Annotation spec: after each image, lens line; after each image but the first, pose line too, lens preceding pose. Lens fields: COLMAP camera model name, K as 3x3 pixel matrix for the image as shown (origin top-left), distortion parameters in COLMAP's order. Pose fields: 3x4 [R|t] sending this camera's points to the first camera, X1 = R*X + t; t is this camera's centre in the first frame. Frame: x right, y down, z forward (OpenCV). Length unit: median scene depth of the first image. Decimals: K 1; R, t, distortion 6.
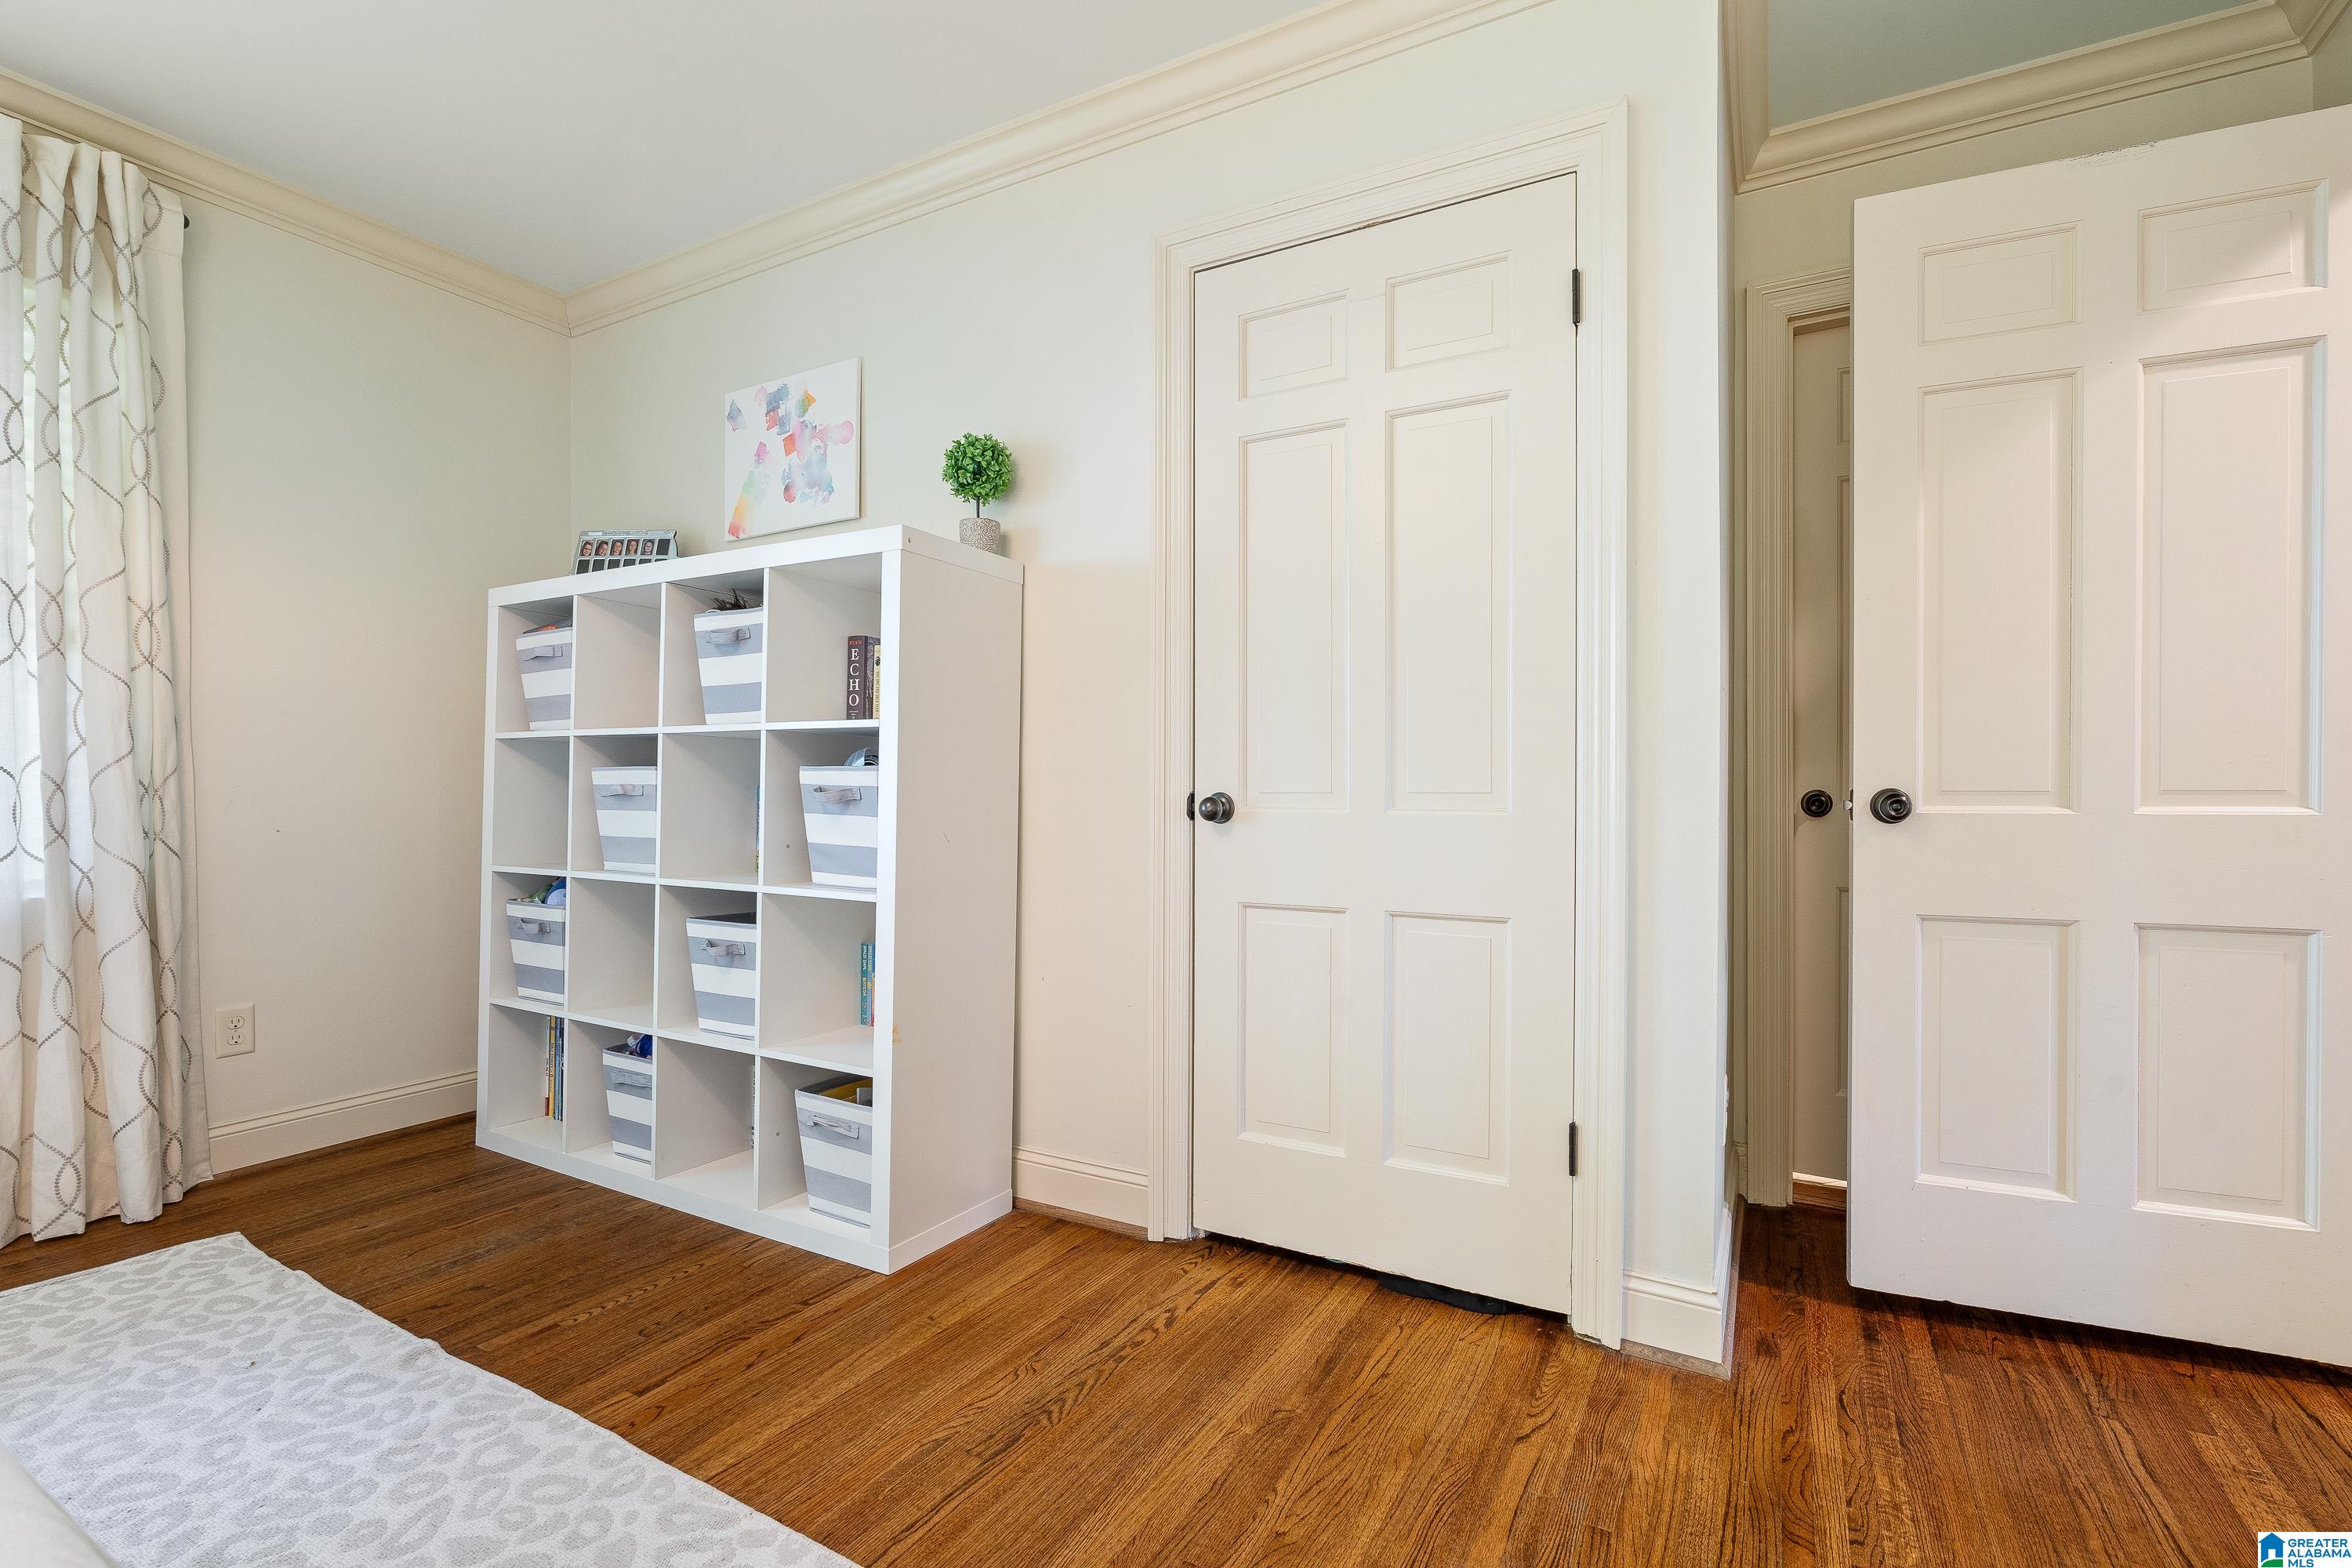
lens RADIAL K [[1066.4, 0, 1177.7], [0, 1066.4, 800.4], [0, 0, 1]] dist [-0.008875, 0.001654]
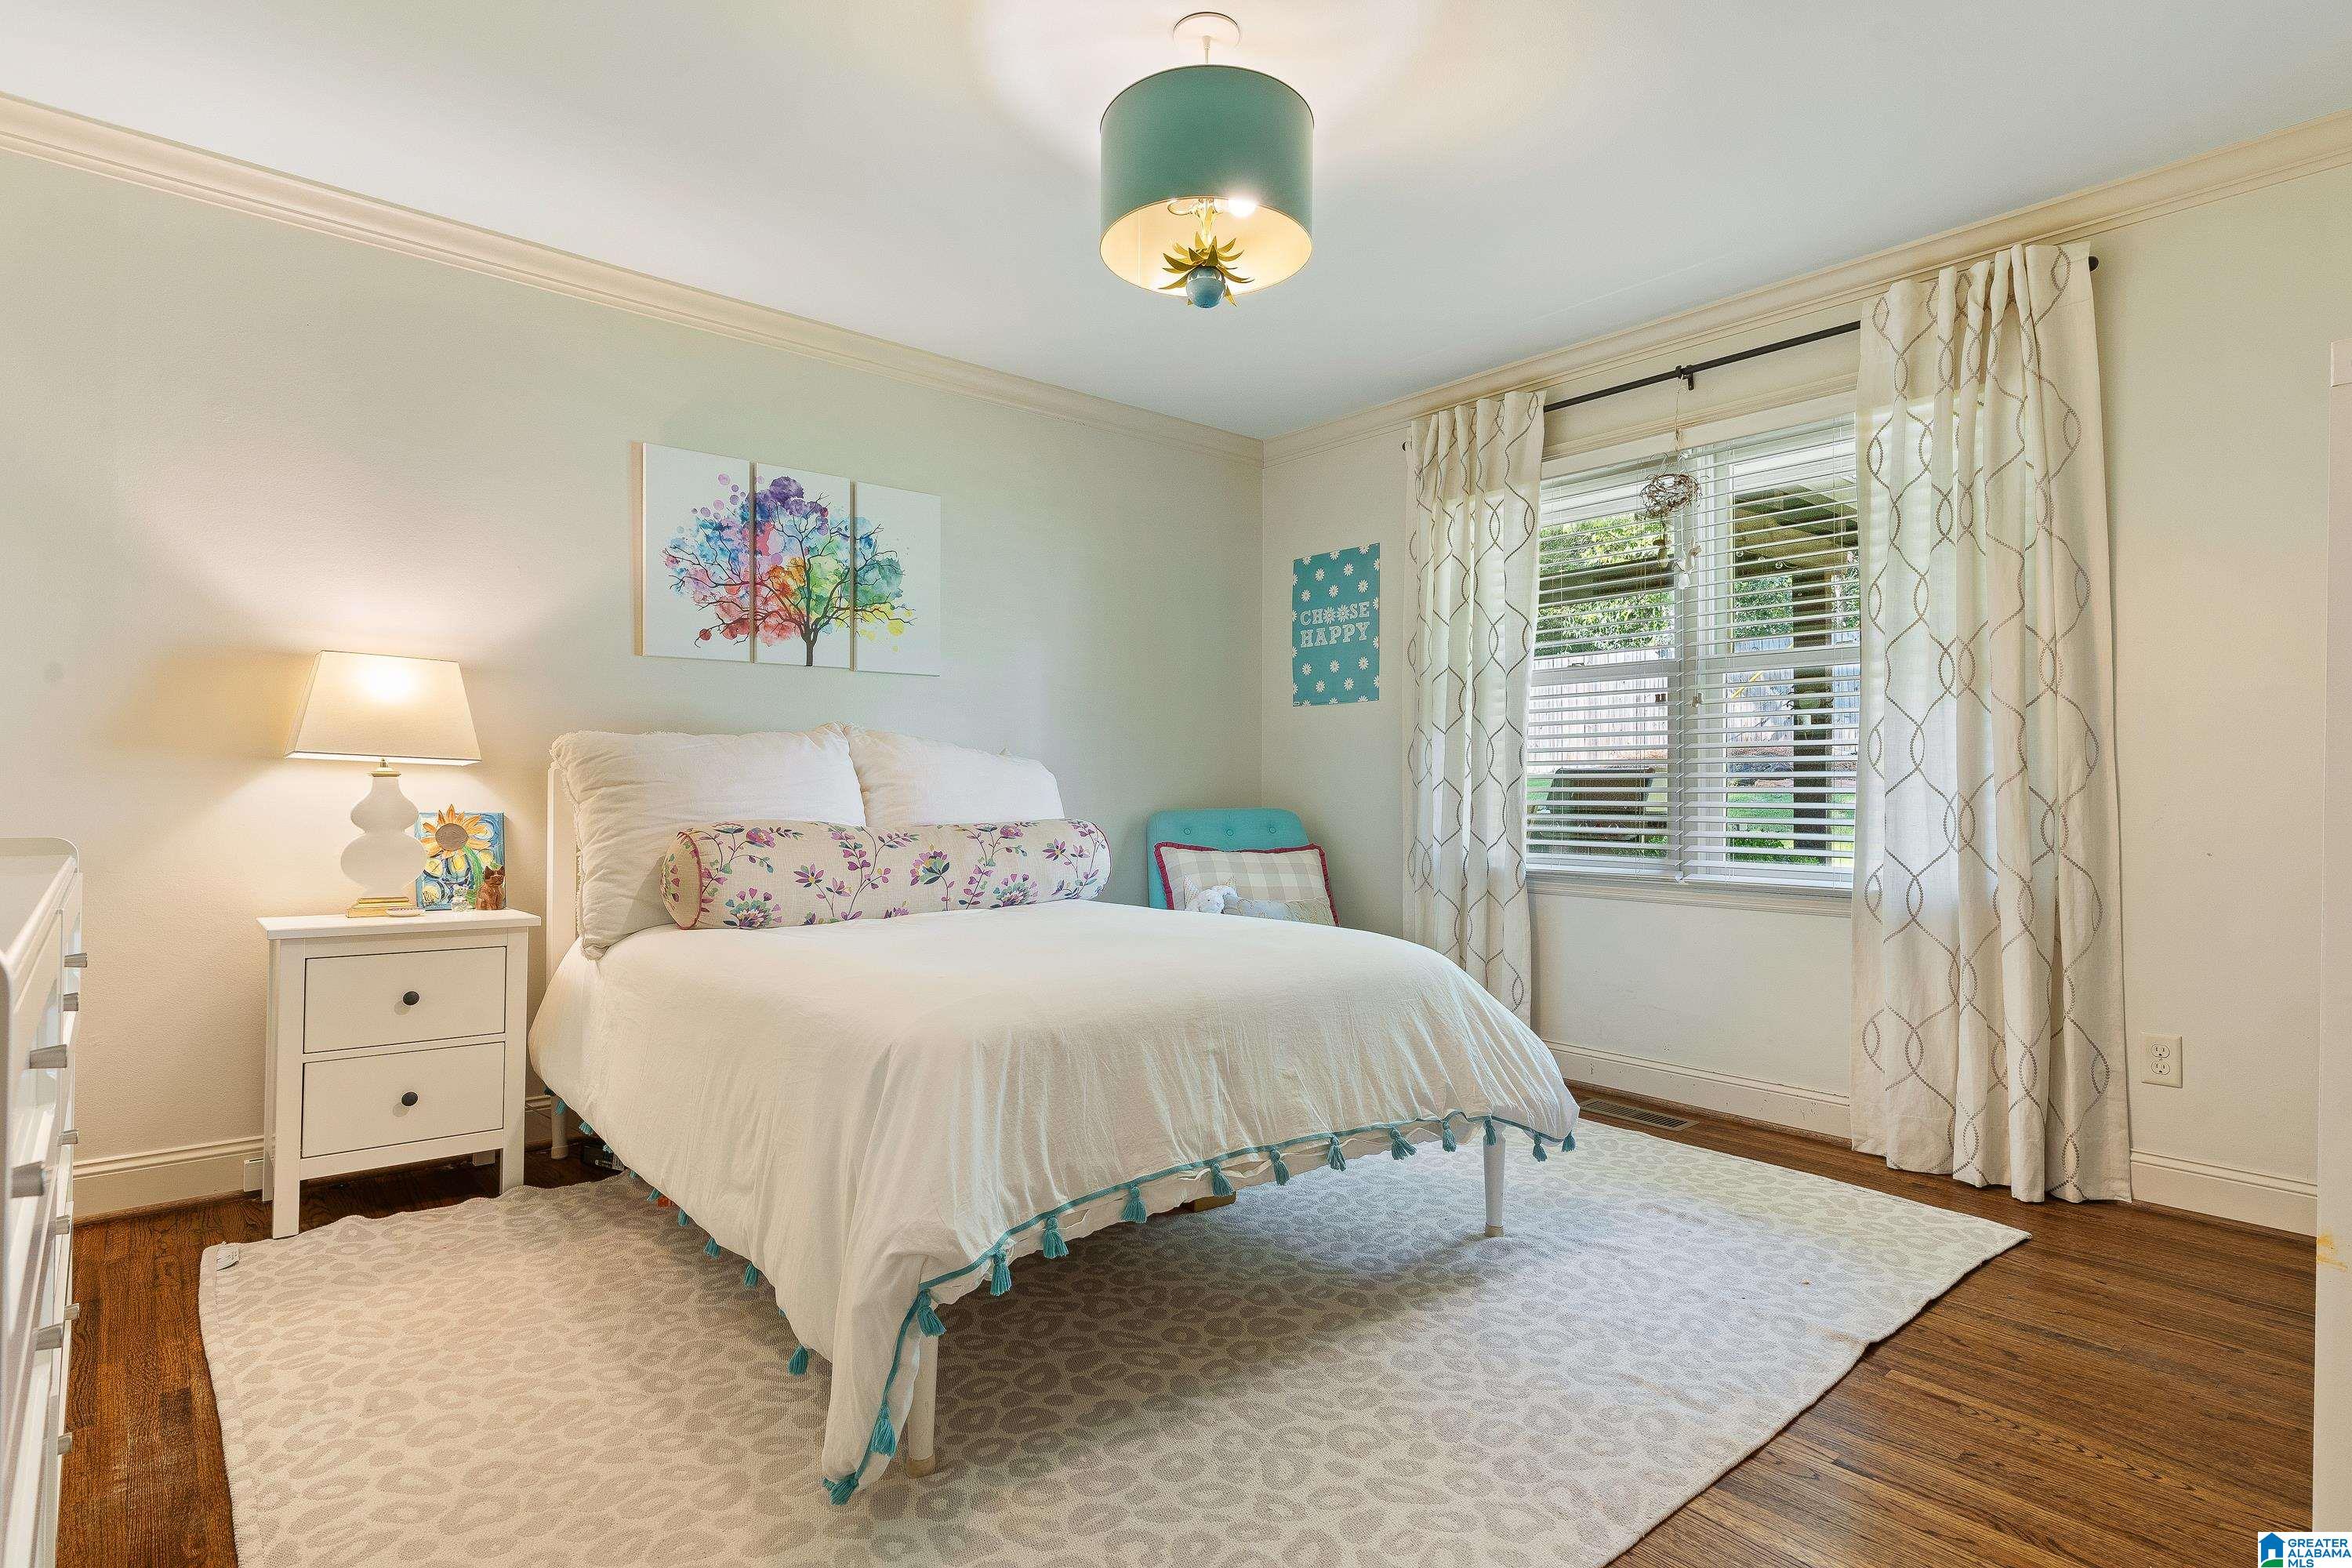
lens RADIAL K [[1217.8, 0, 1179.7], [0, 1217.8, 782.8], [0, 0, 1]] dist [-0.002943, -0.000563]
pose [[-0.360078, -0.016004, -0.932785, 0.546288], [-0.020437, 0.999748, -0.009264, -0.005752], [0.932698, 0.015727, -0.360314, 0.666417]]
